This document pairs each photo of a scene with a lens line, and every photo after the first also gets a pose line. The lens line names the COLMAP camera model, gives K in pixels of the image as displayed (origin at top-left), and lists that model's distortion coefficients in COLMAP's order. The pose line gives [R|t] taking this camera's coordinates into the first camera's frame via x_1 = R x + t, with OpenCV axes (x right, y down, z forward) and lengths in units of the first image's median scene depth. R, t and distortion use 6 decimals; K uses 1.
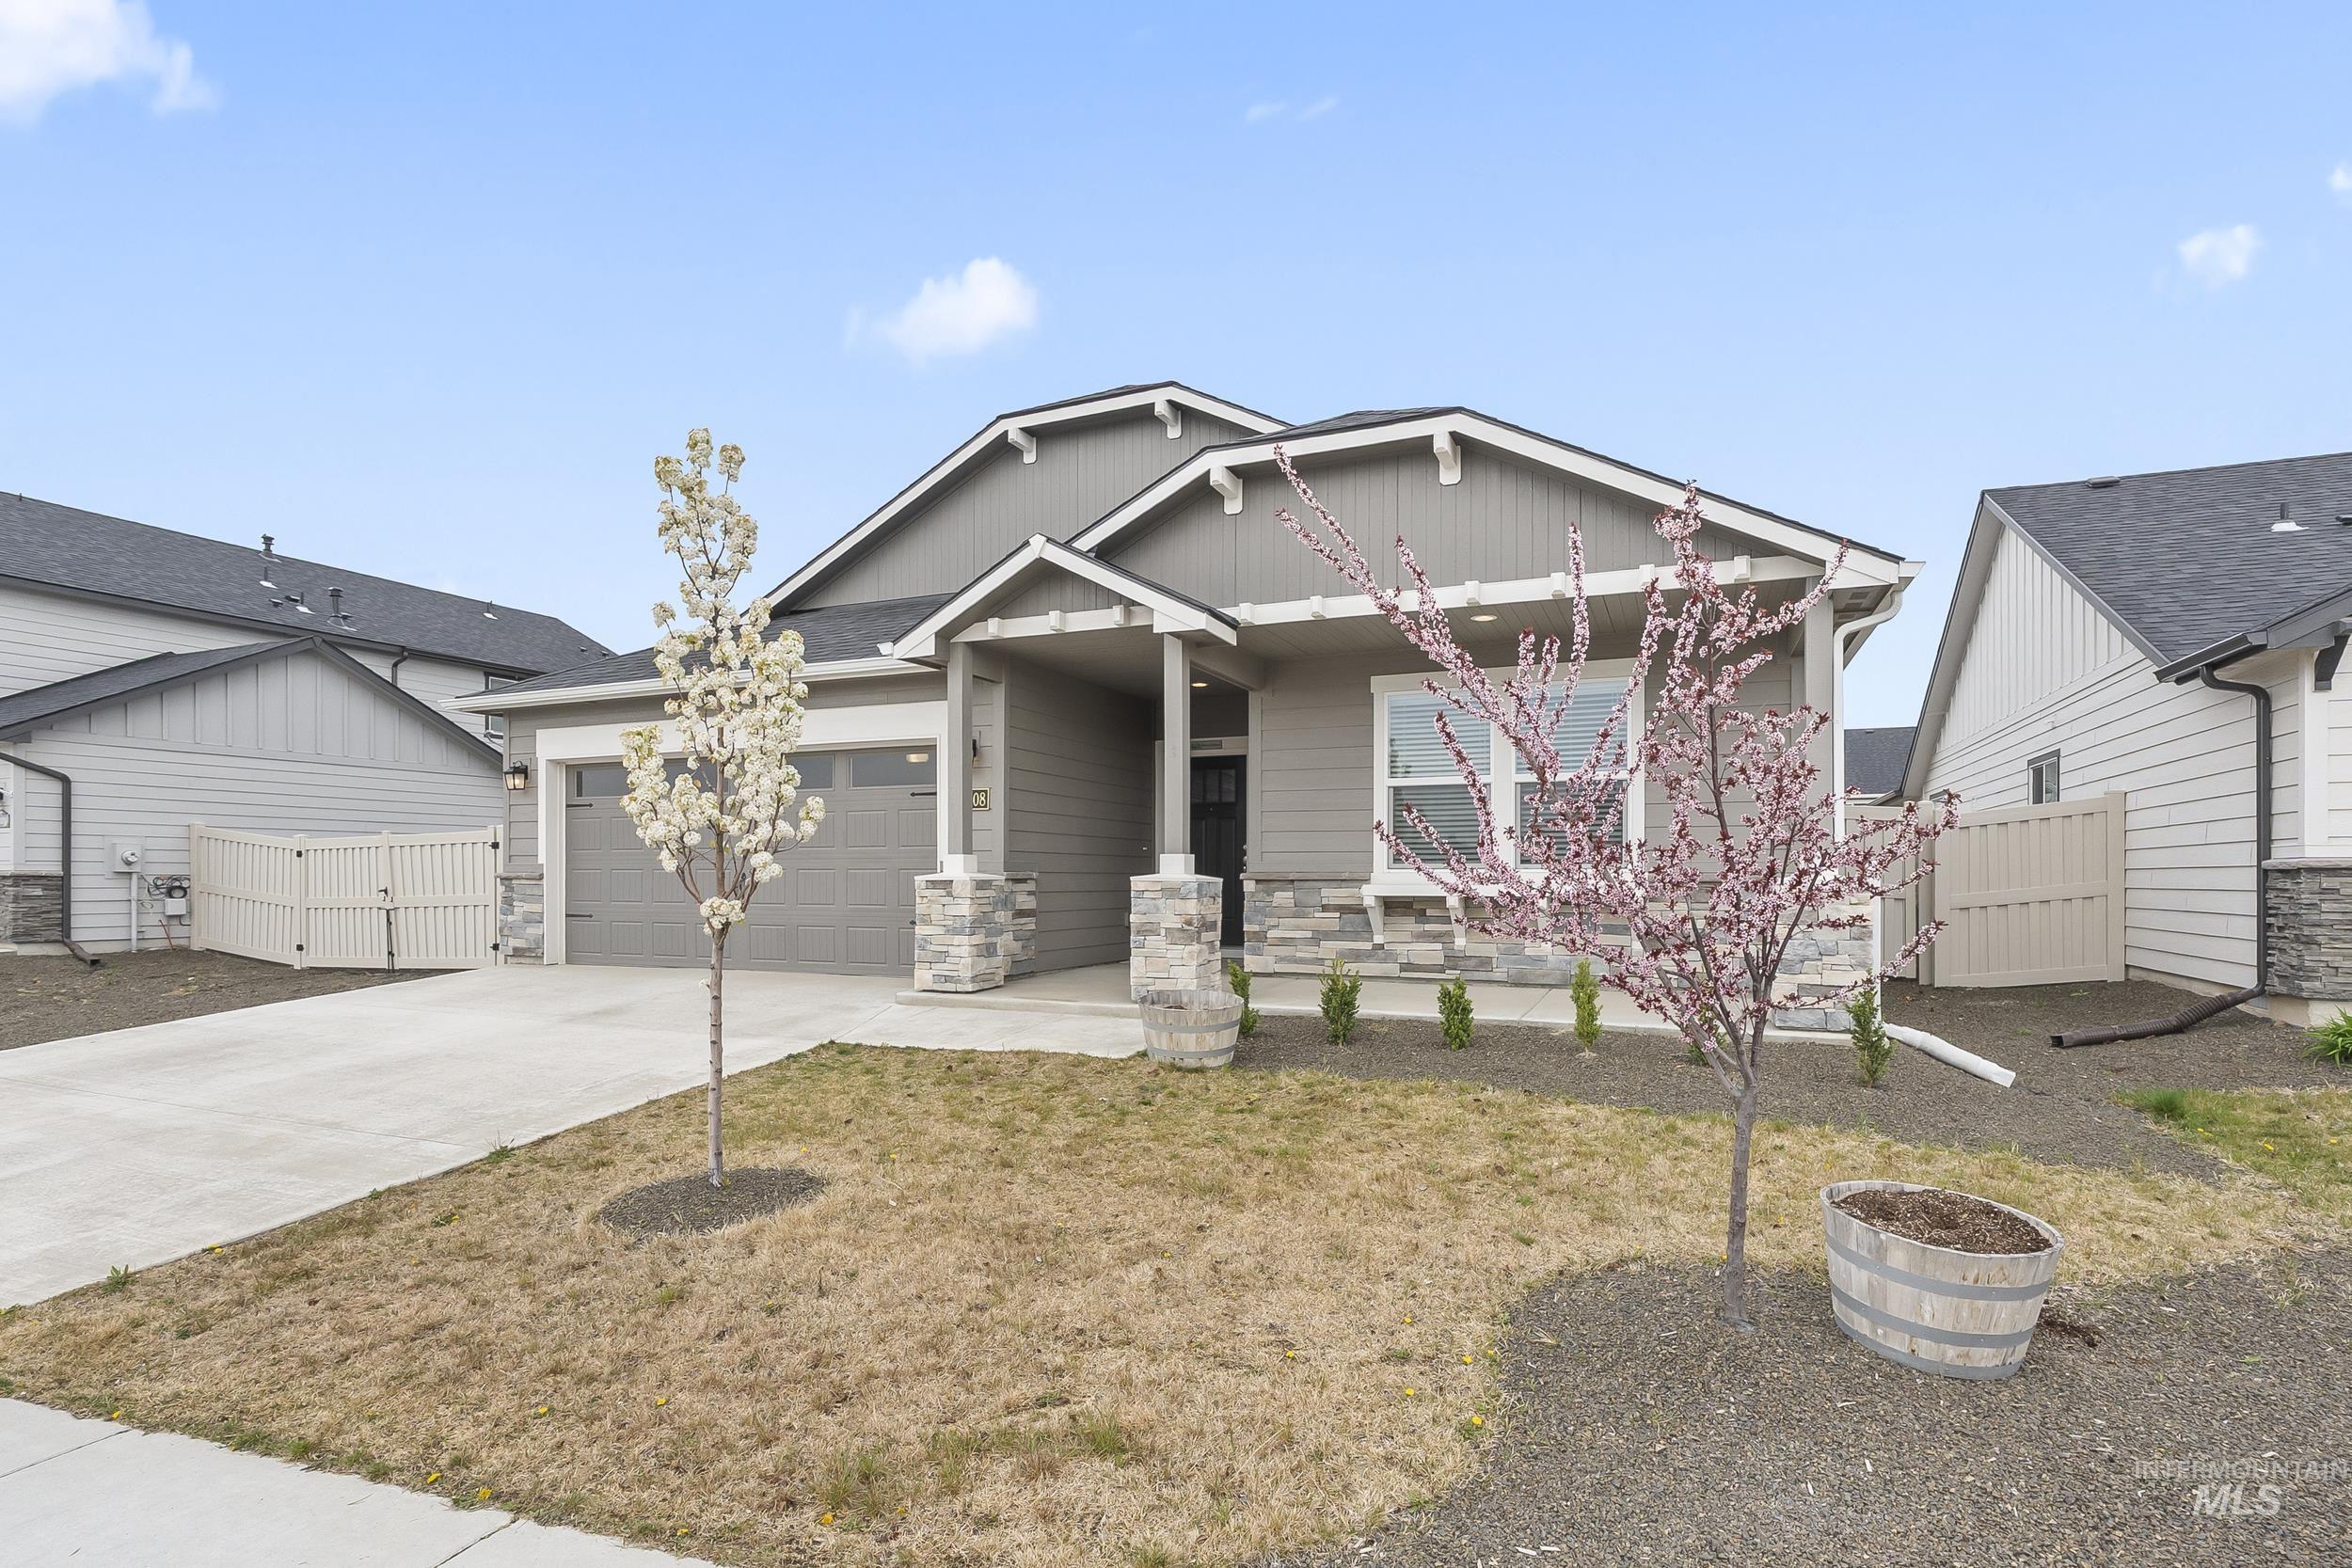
lens RADIAL K [[1203.3, 0, 1143.9], [0, 1203.3, 890.0], [0, 0, 1]] dist [-0.004971, -0.000239]
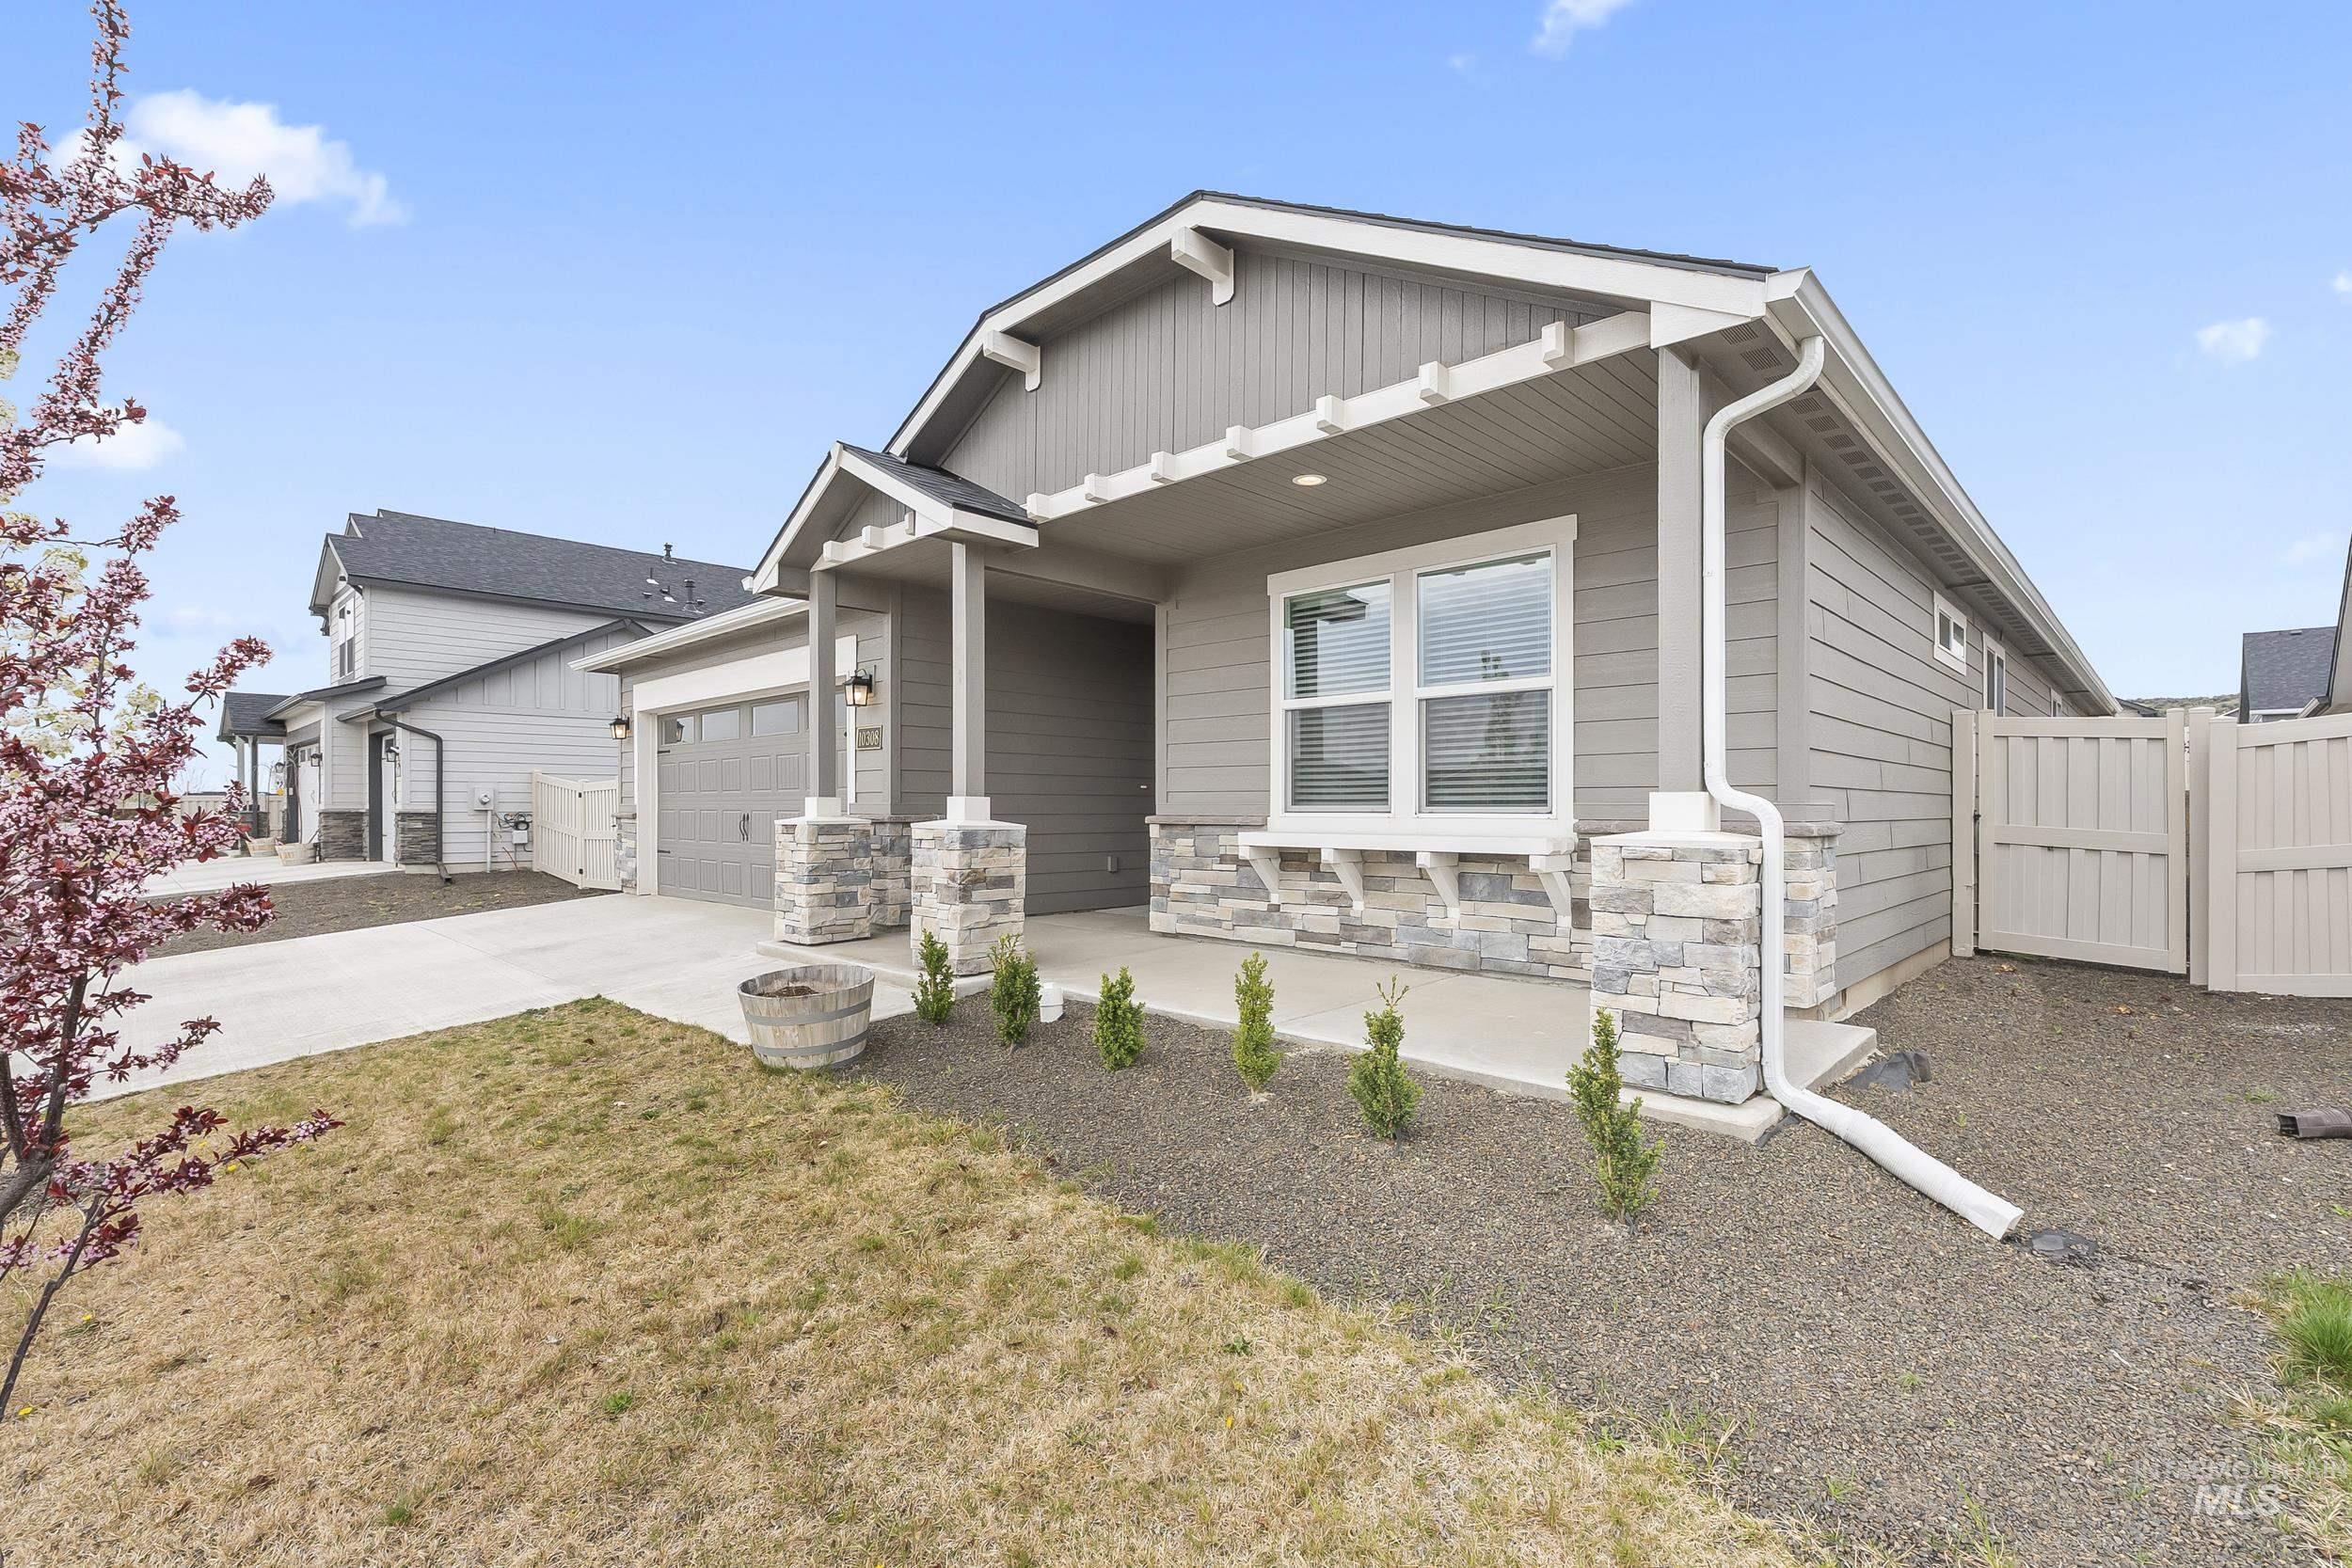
lens RADIAL K [[1064.1, 0, 1153.2], [0, 1064.1, 816.8], [0, 0, 1]] dist [-0.004857, -0.000987]
pose [[0.938404, 0.001944, -0.345535, 0.375021], [-0.002549, 0.999996, -0.001296, -0.013467], [0.345531, 0.002097, 0.938405, 0.306945]]
